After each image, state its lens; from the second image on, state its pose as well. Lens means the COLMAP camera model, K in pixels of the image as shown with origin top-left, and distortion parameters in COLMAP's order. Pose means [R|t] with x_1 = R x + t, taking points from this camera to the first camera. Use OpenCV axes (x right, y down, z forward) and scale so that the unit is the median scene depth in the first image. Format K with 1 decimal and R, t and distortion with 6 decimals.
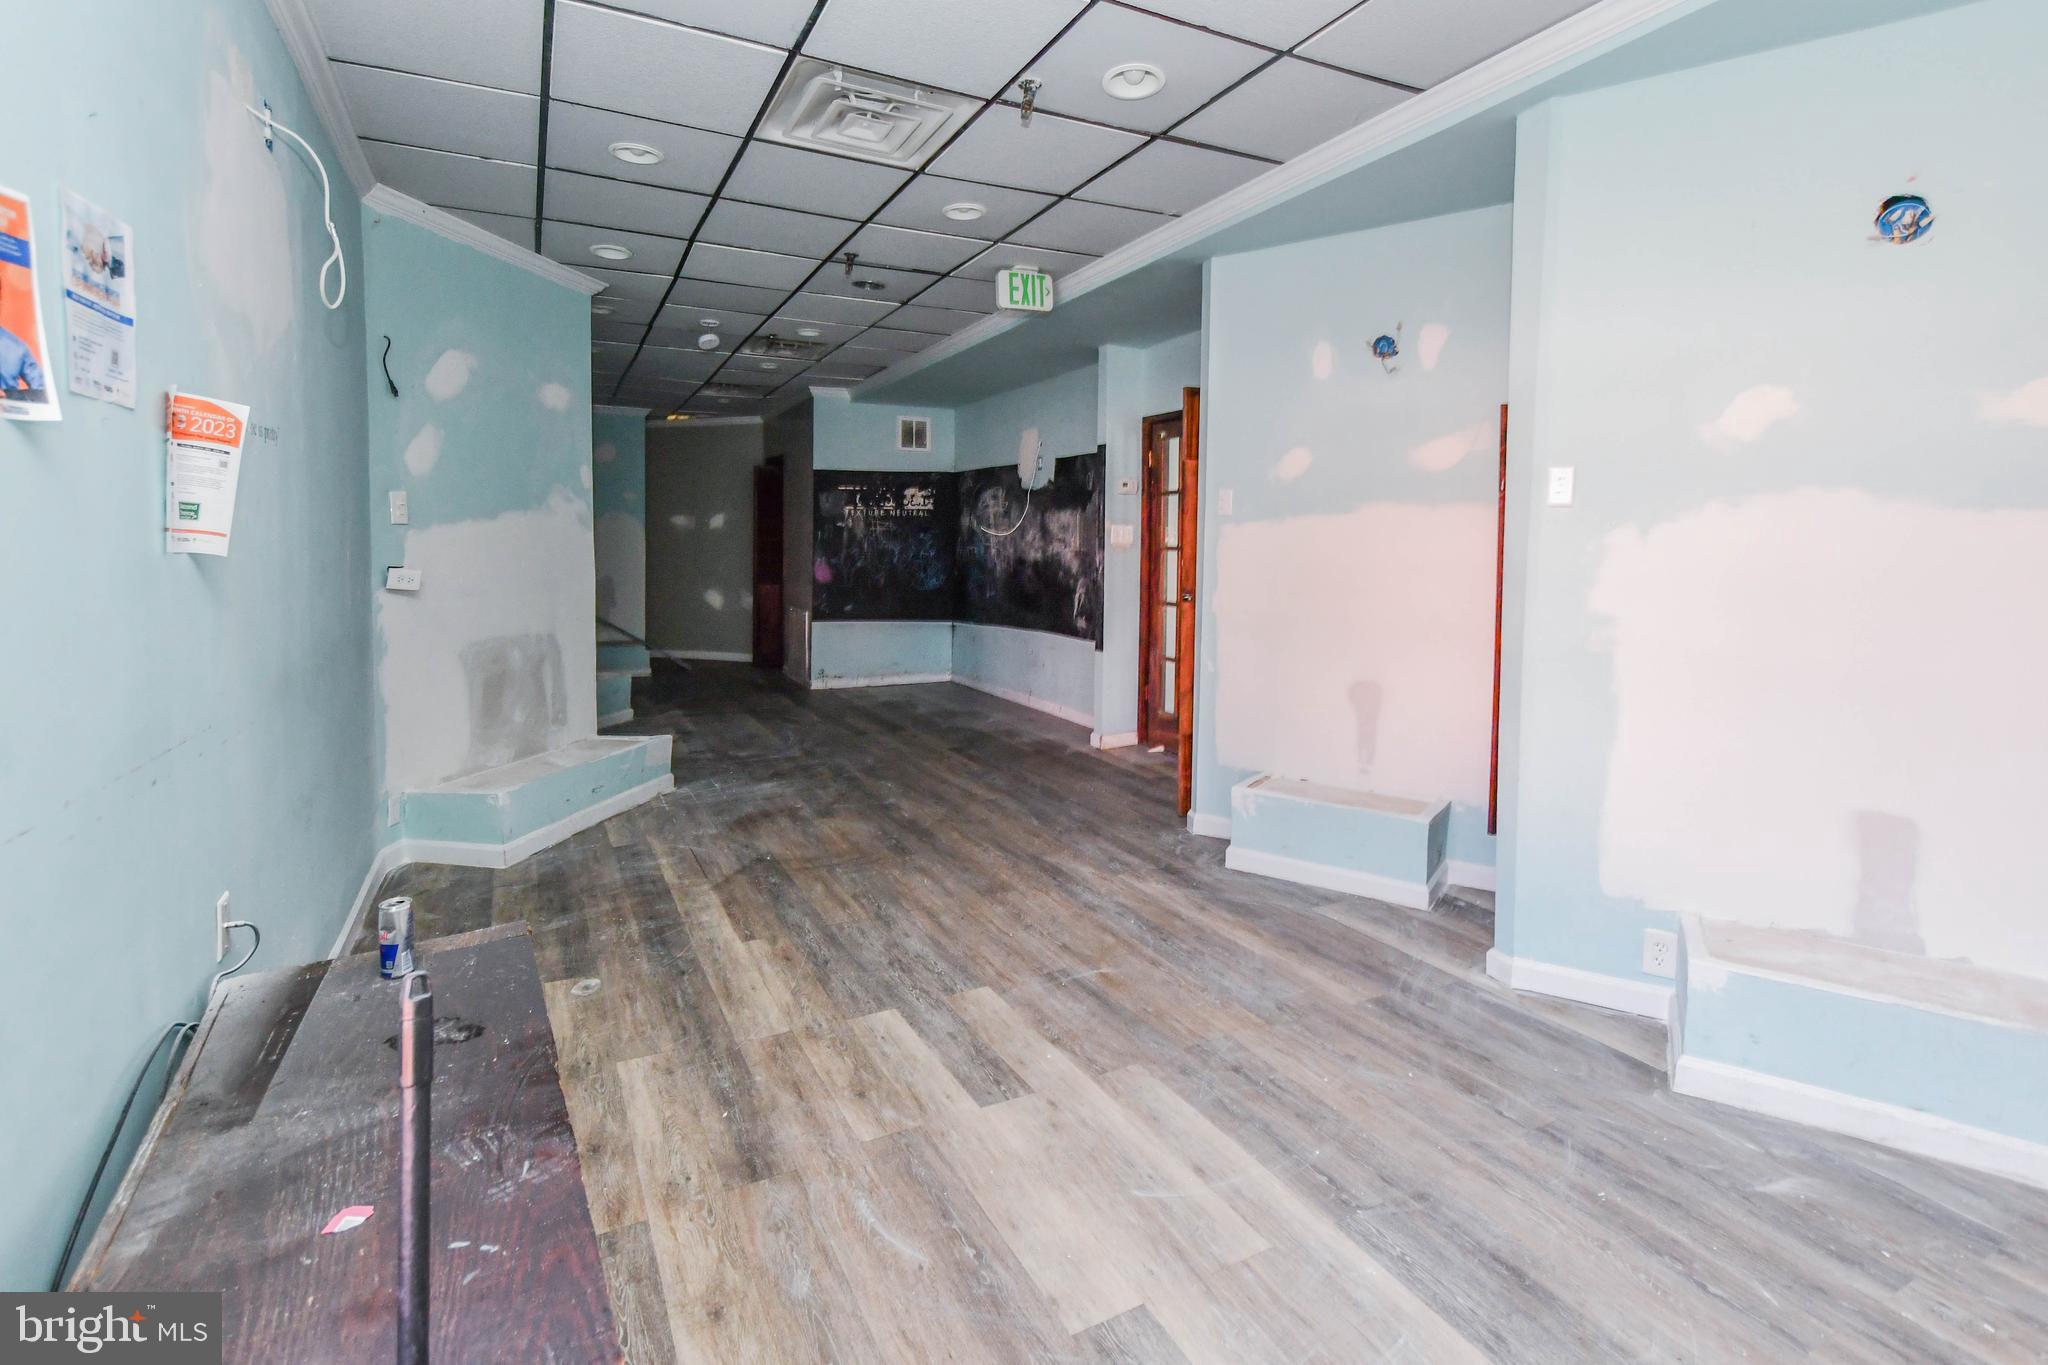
lens RADIAL K [[955.4, 0, 992.0], [0, 955.4, 587.2], [0, 0, 1]] dist [-0.003092, -0.000269]
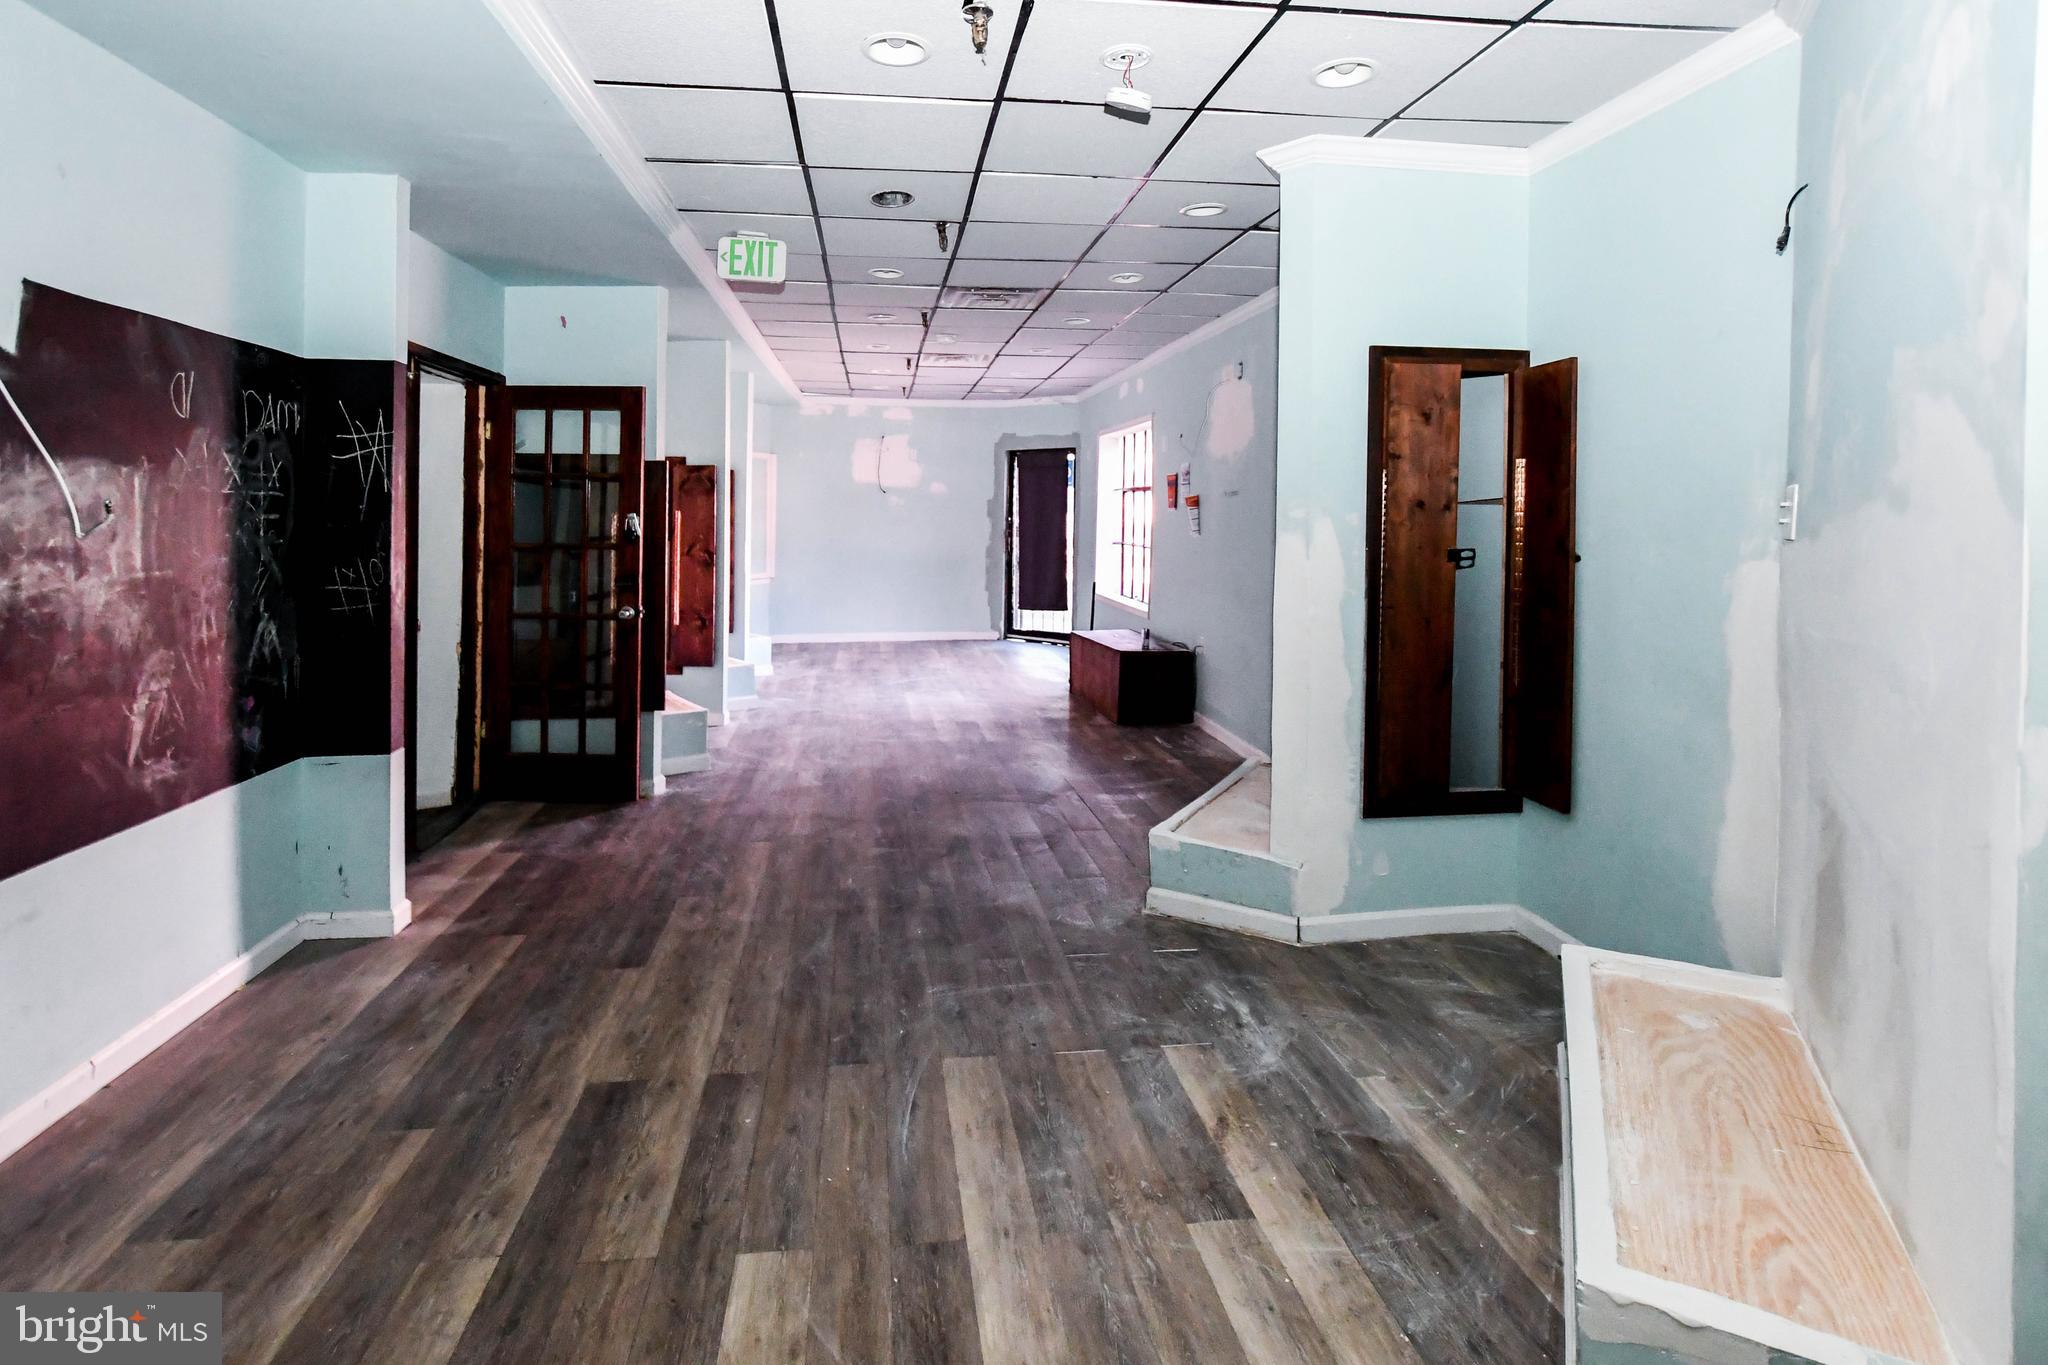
lens RADIAL K [[1019.3, 0, 965.7], [0, 1019.3, 508.6], [0, 0, 1]] dist [-0.003939, -0.000081]
pose [[-0.940216, -0.006273, 0.340521, -0.603809], [0.008471, 0.999090, 0.041795, -0.140433], [-0.340473, 0.042181, -0.939308, 2.246823]]
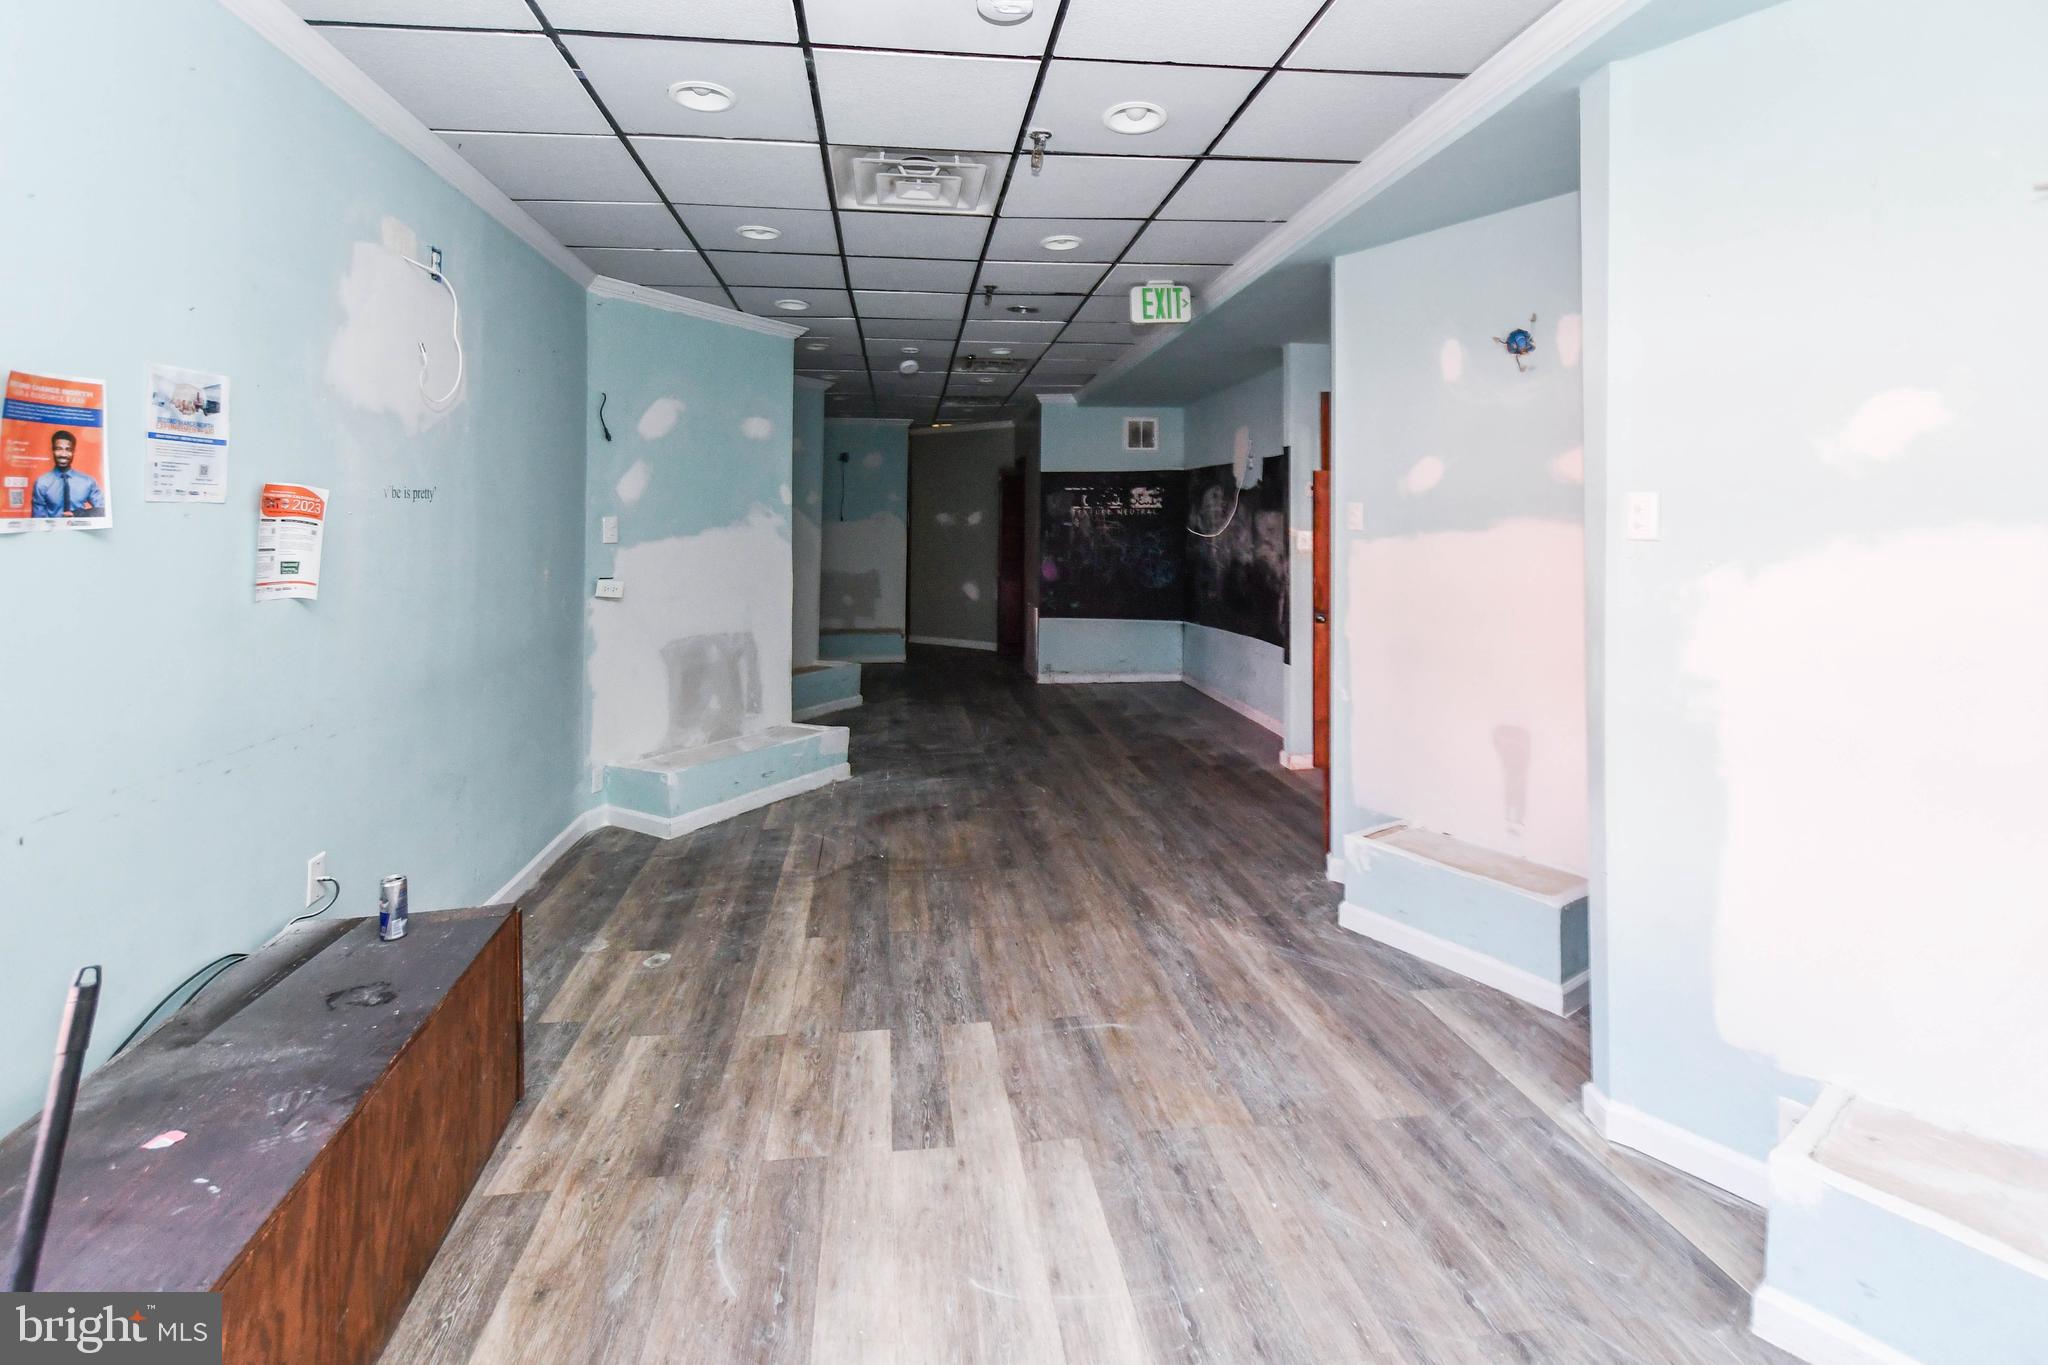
lens RADIAL K [[935.7, 0, 985.9], [0, 935.7, 499.0], [0, 0, 1]] dist [-0.003559, 0.000245]
pose [[0.938949, -0.015370, -0.343714, 0.240505], [-0.010559, 0.997244, -0.073441, -0.038424], [0.343895, 0.072587, 0.936198, 0.034945]]
